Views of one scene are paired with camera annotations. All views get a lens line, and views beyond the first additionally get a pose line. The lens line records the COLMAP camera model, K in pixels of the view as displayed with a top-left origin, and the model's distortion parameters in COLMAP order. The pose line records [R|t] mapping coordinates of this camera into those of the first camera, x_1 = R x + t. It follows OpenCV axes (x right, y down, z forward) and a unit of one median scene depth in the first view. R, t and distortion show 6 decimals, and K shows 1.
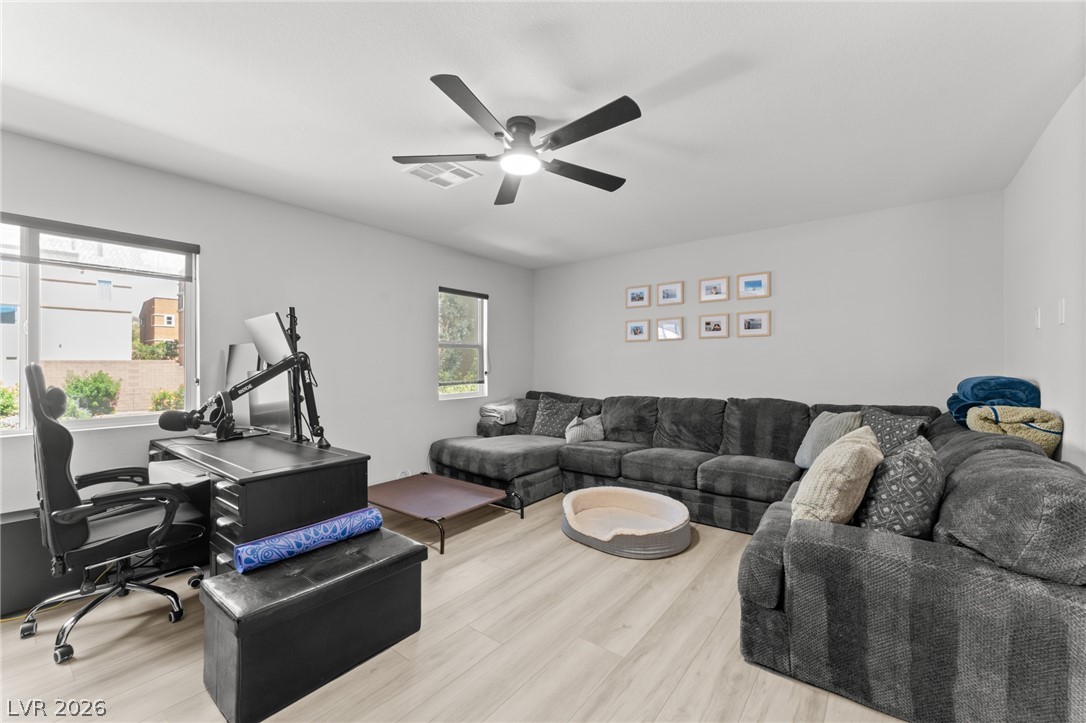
lens RADIAL K [[440.0, 0, 543.2], [0, 440.0, 363.9], [0, 0, 1]] dist [-0.000917, -0.000087]
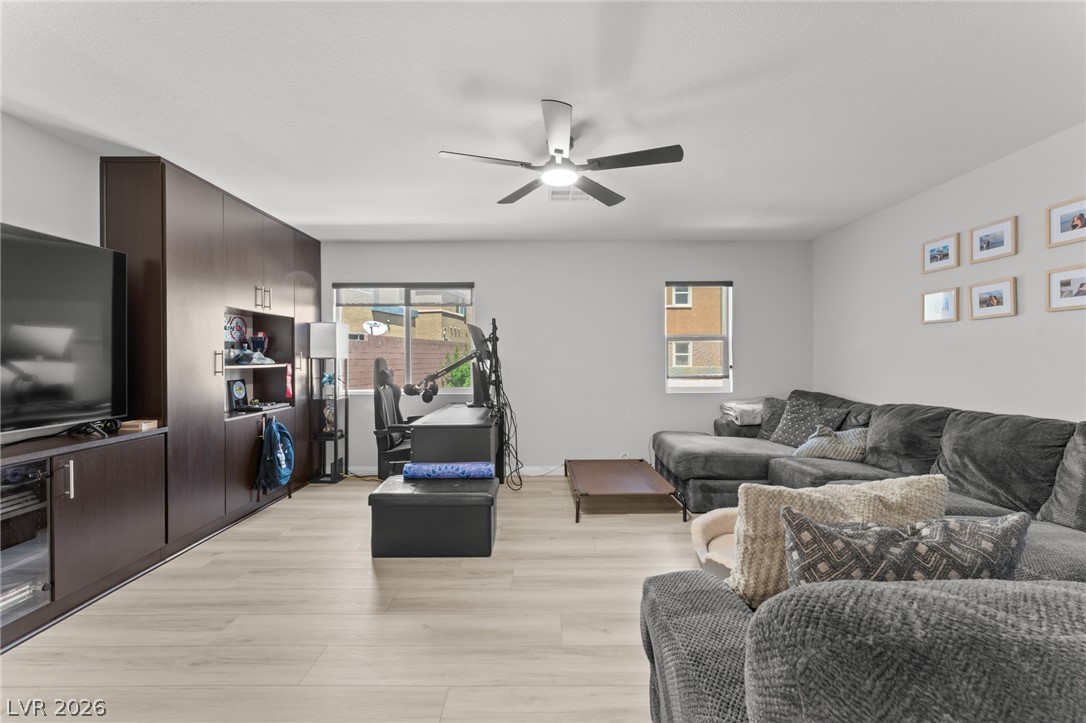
lens RADIAL K [[440.0, 0, 532.2], [0, 440.0, 360.1], [0, 0, 1]] dist [-0.000917, -0.000087]
pose [[0.611543, 0.003884, -0.791201, 0.378880], [0.001996, 0.999977, 0.006452, -0.000837], [0.791208, -0.005525, 0.611522, 0.128283]]
